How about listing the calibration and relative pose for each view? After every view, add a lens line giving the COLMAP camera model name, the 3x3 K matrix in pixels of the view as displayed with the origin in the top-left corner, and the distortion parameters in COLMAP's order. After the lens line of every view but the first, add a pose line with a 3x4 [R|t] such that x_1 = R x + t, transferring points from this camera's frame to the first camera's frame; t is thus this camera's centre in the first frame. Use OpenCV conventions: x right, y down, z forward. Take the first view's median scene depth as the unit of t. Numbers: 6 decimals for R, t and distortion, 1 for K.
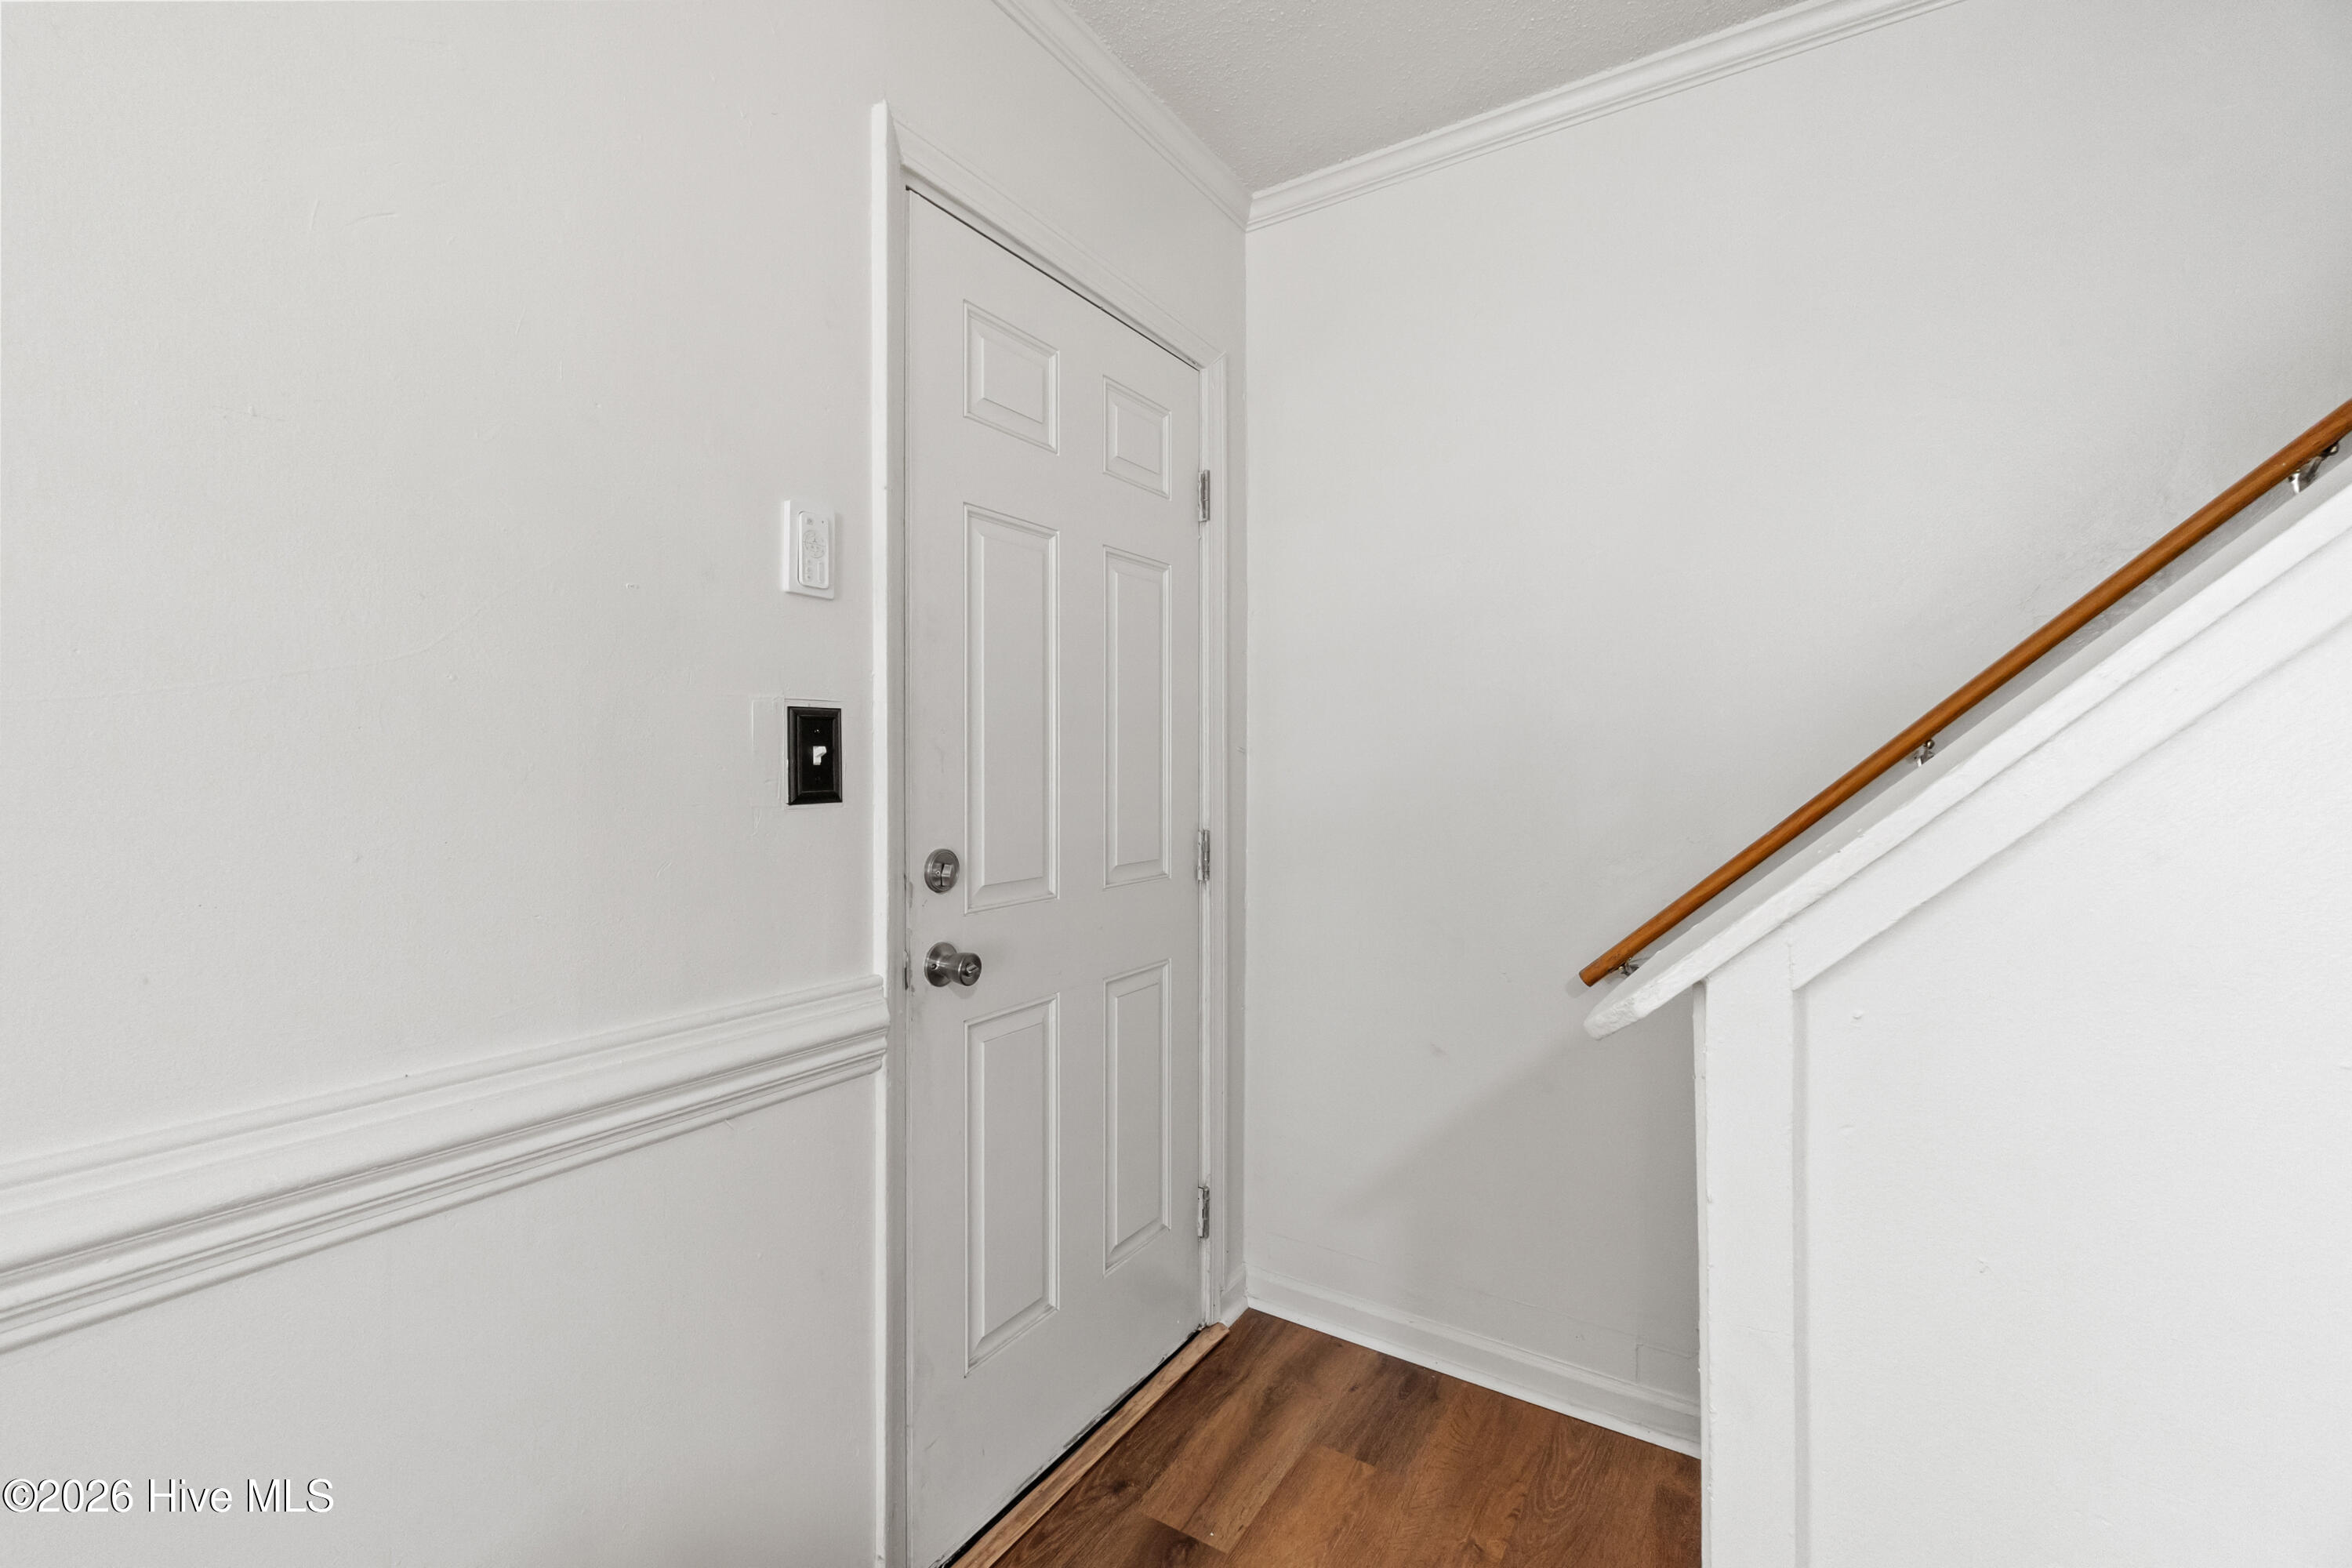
lens RADIAL K [[1000.7, 0, 1164.2], [0, 1000.7, 770.4], [0, 0, 1]] dist [-0.009005, 0.000129]
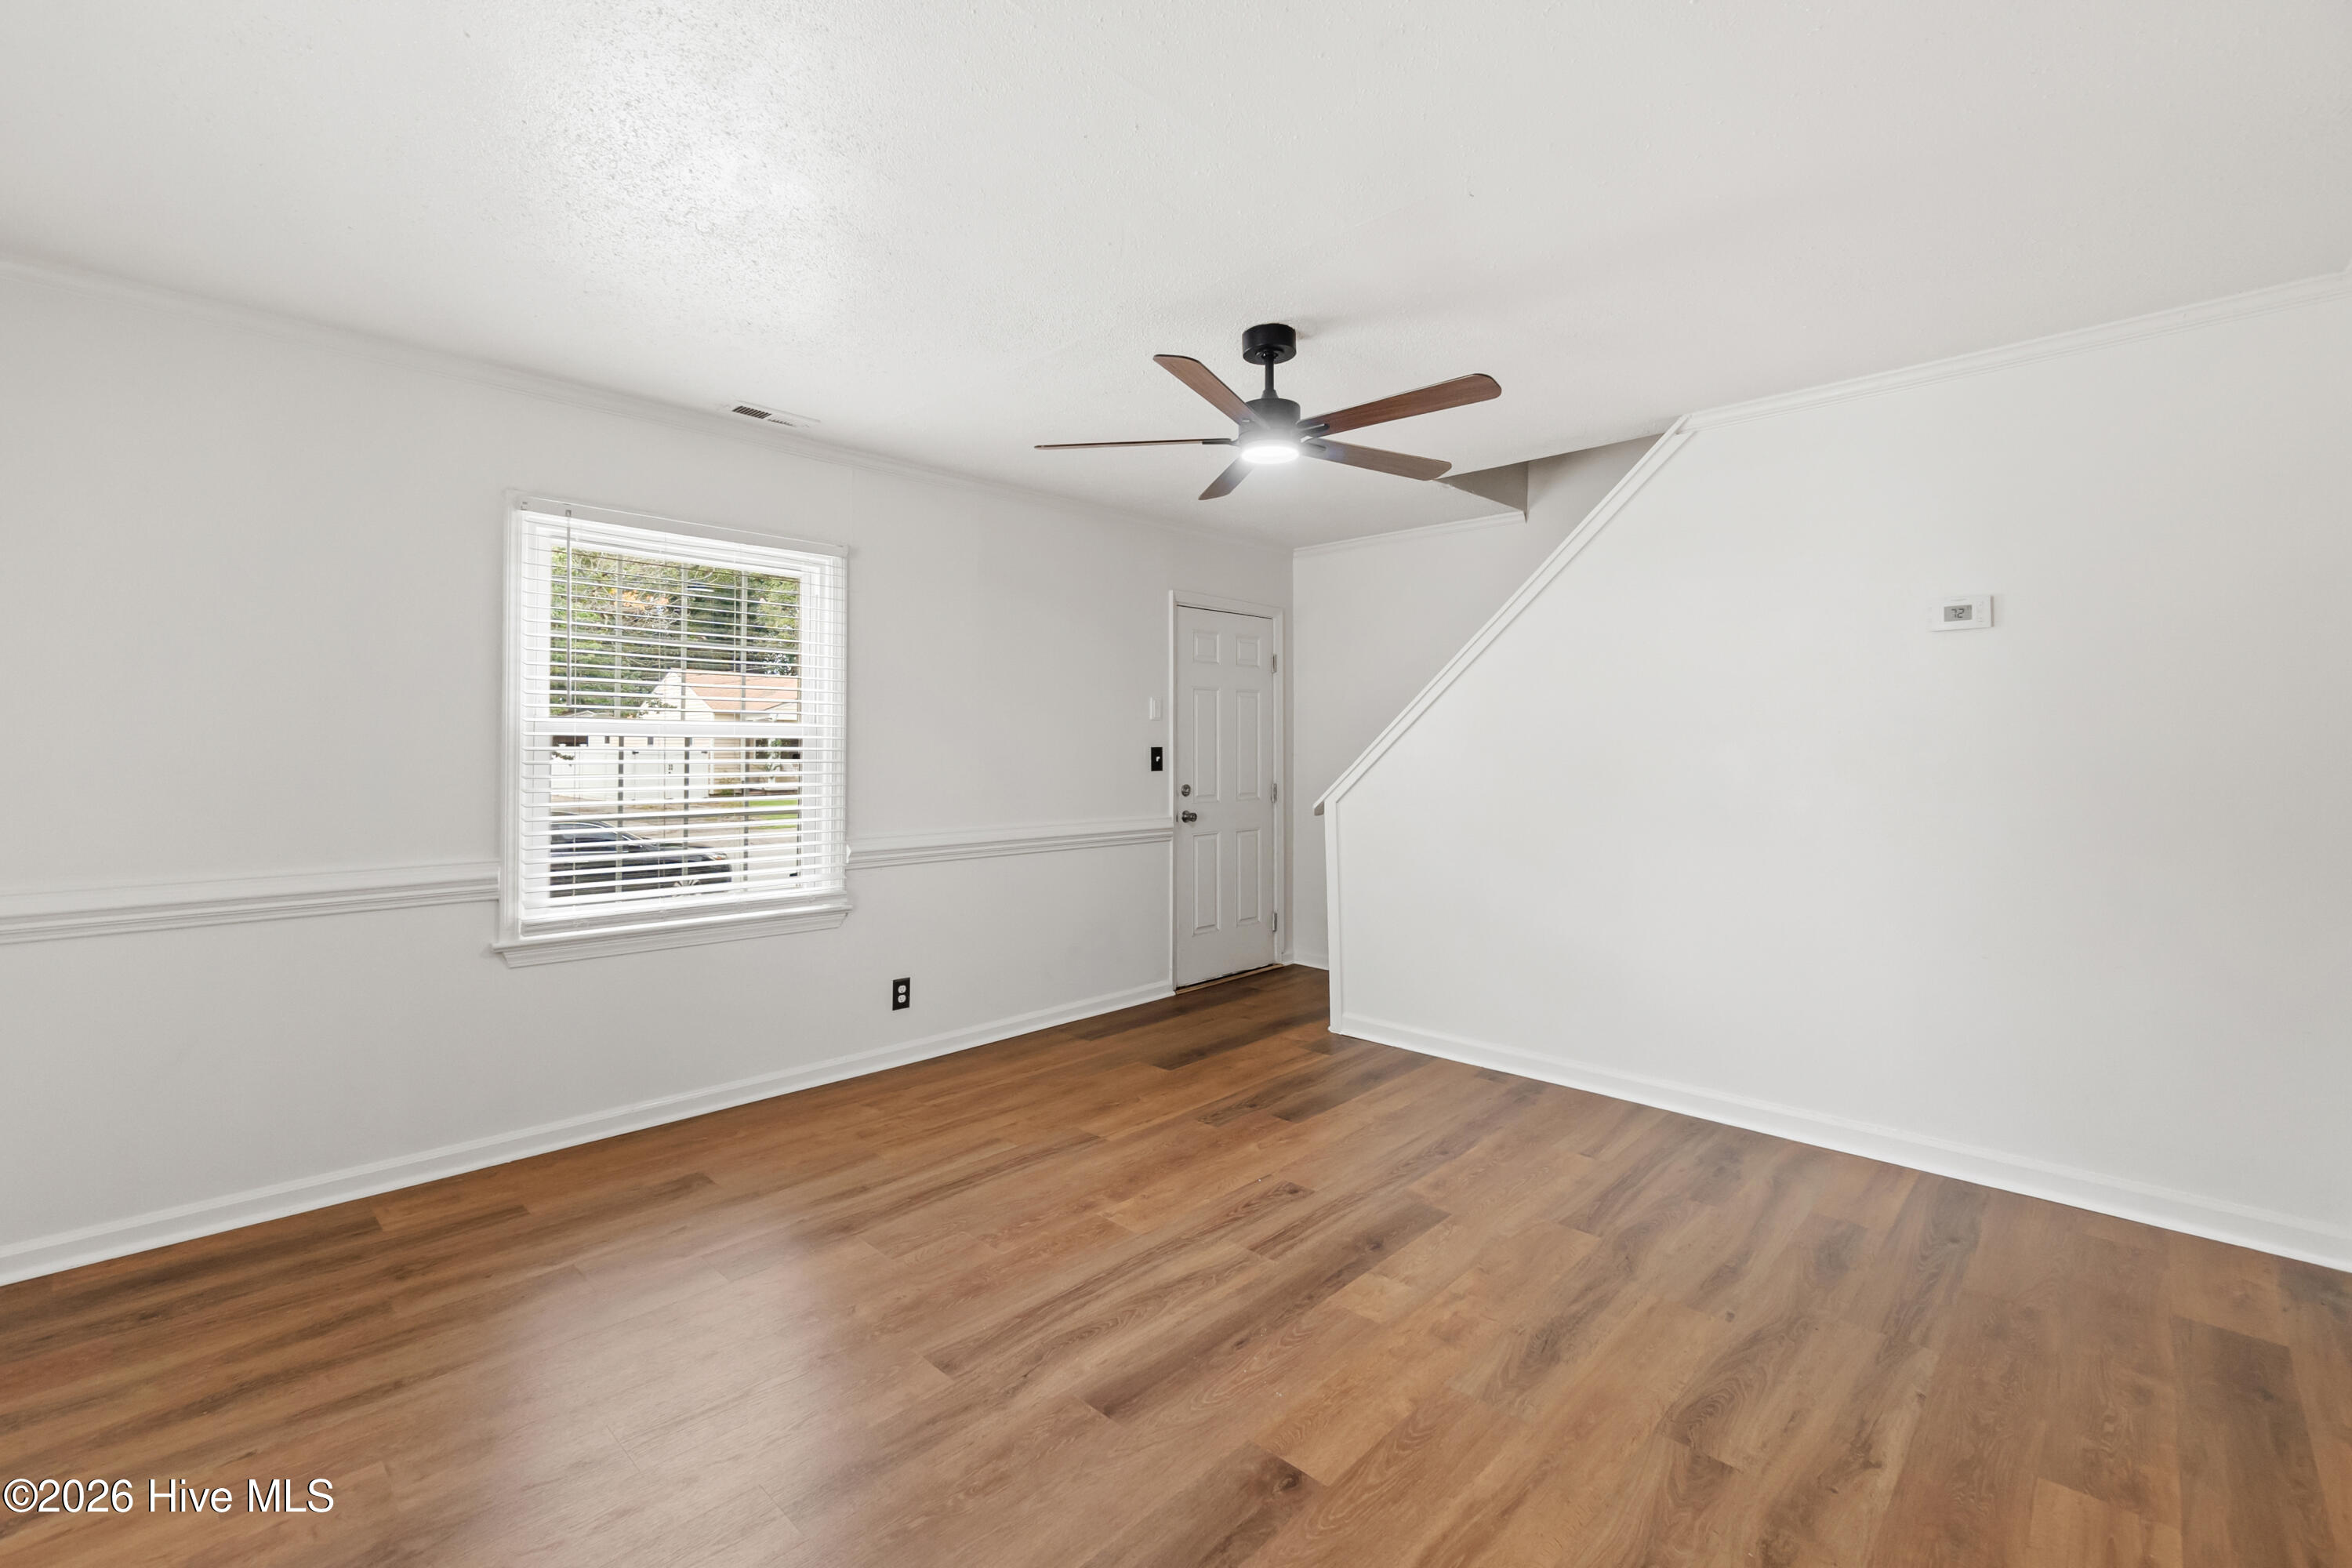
lens RADIAL K [[1000.7, 0, 1164.2], [0, 1000.7, 770.4], [0, 0, 1]] dist [-0.009005, 0.000129]
pose [[0.980265, 0.002851, -0.197667, 0.359223], [0.000225, 0.999879, 0.015536, -0.023817], [0.197687, -0.015274, 0.980146, -2.218326]]
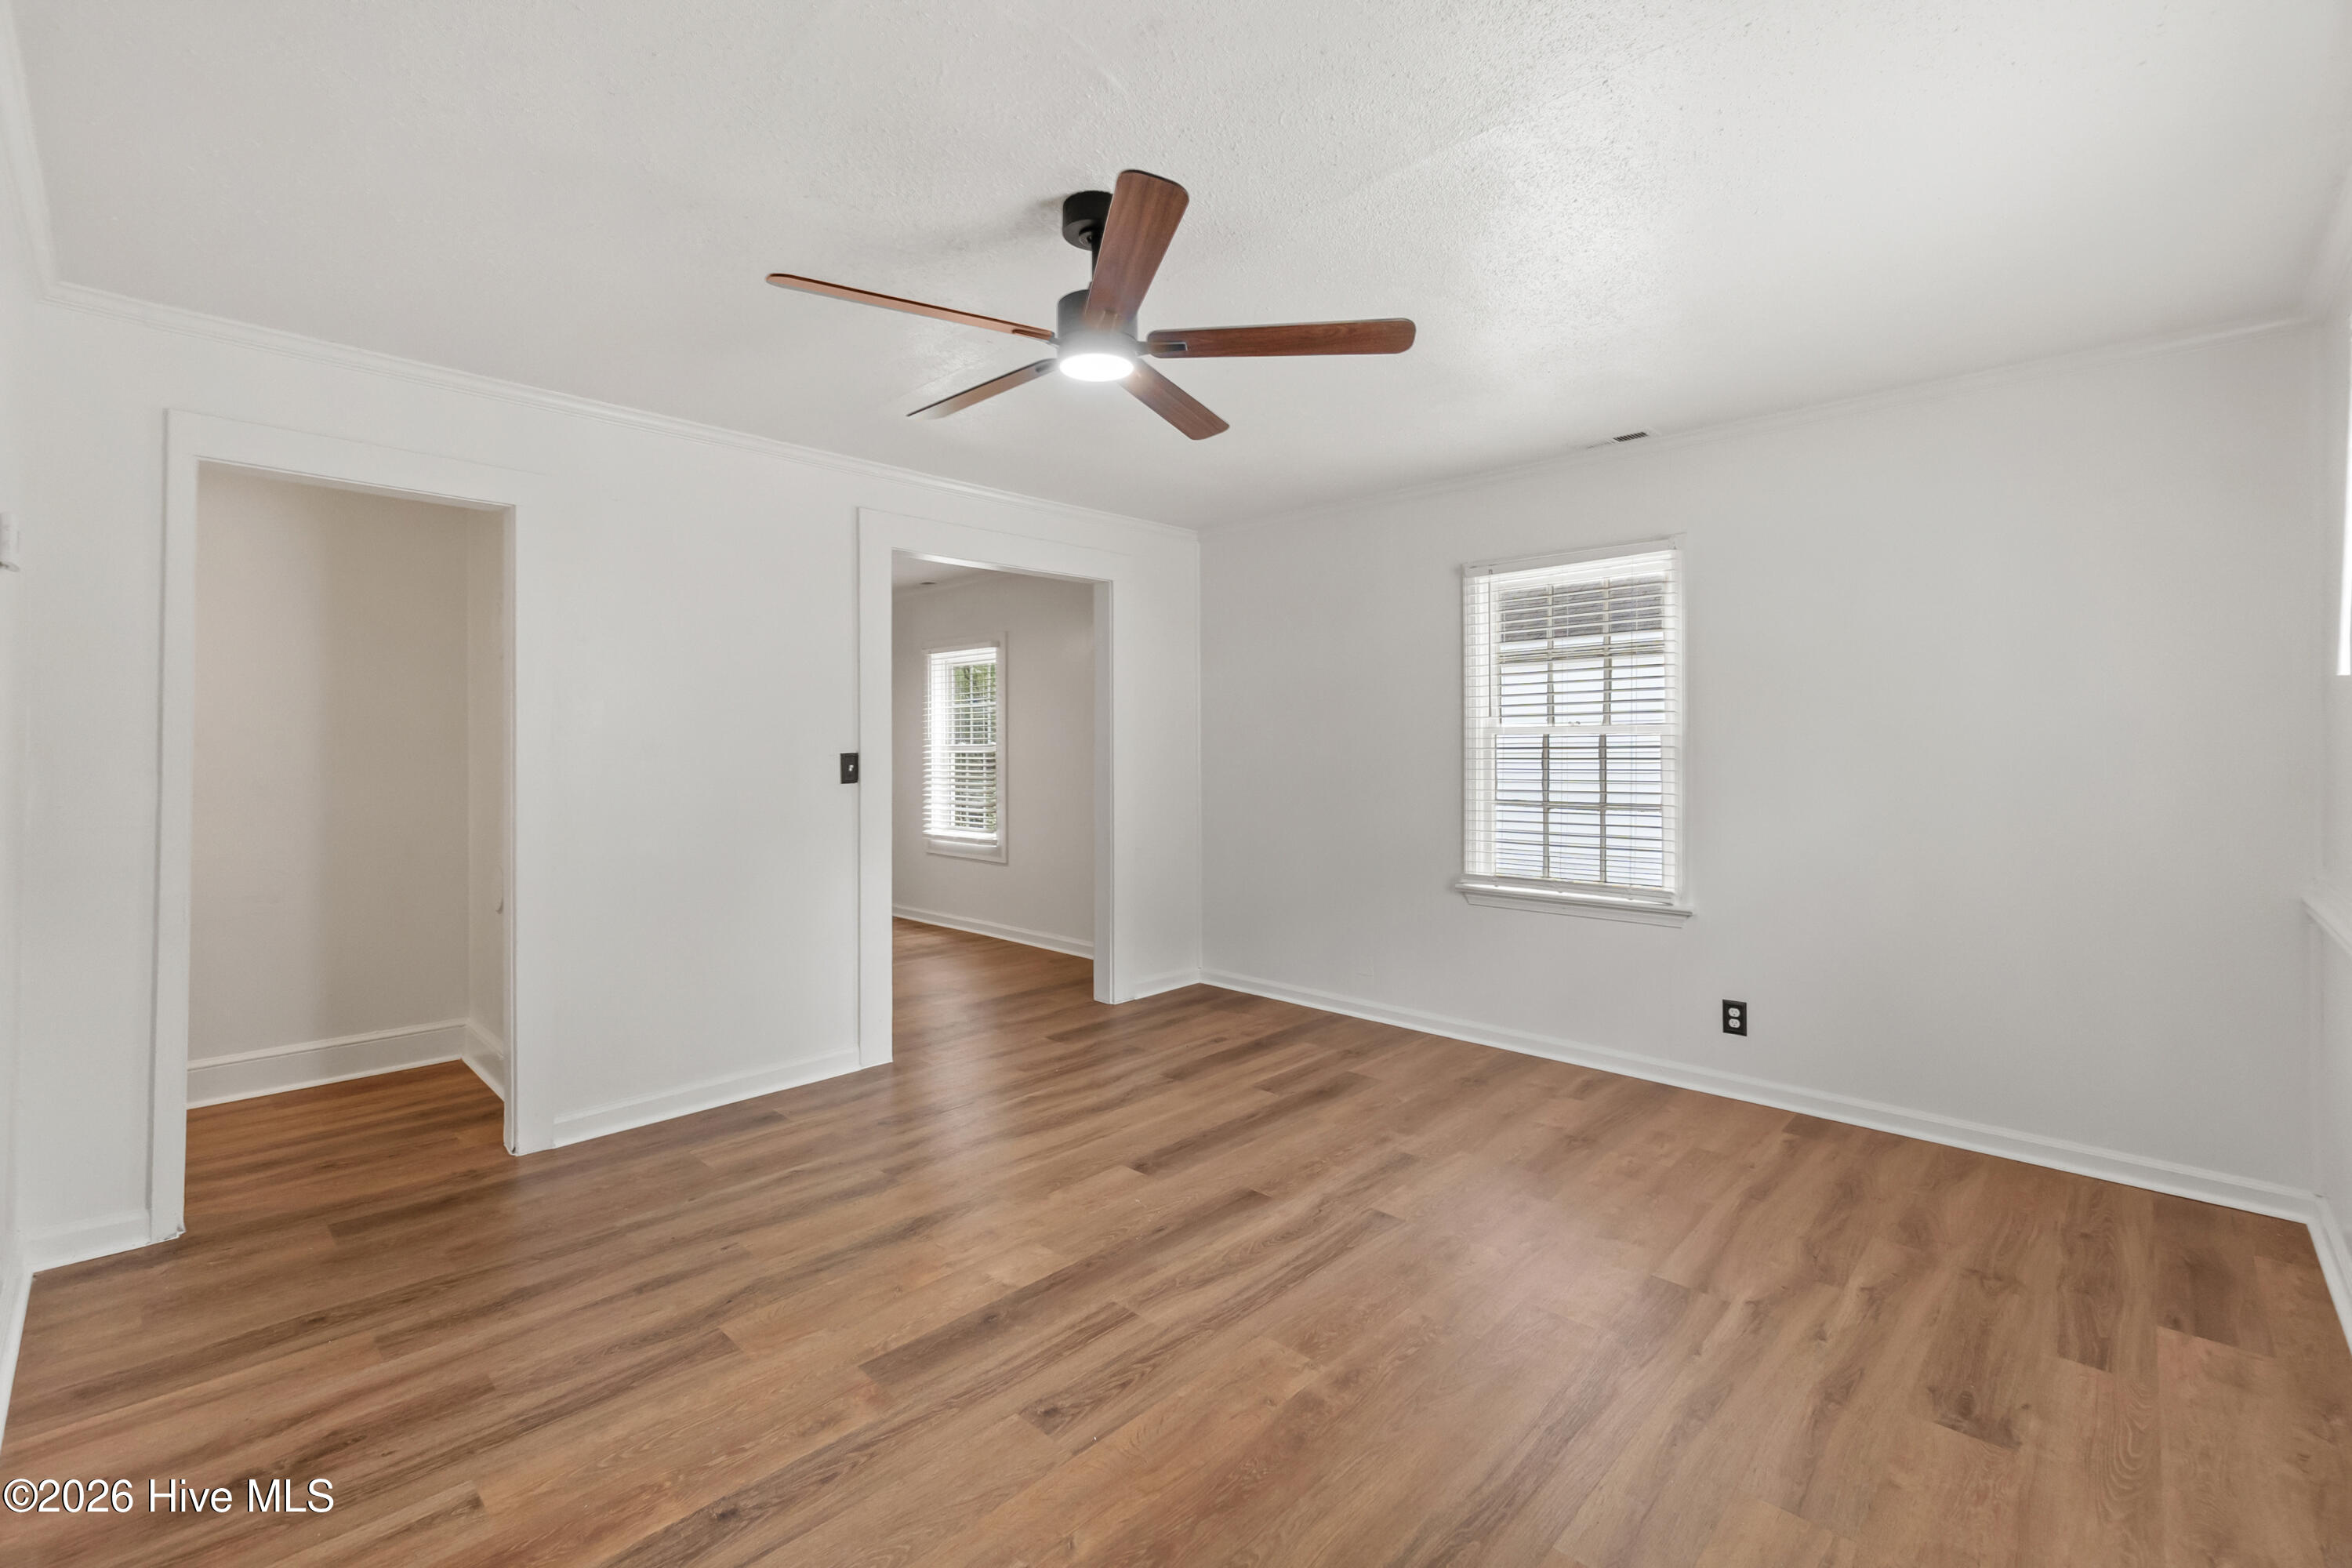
lens RADIAL K [[1008.5, 0, 1160.4], [0, 1008.5, 765.8], [0, 0, 1]] dist [-0.013875, 0.004430]
pose [[-0.979937, -0.007583, 0.199162, -0.106707], [-0.002662, 0.999685, 0.024964, -0.048018], [-0.199288, 0.023933, -0.979649, 0.573541]]
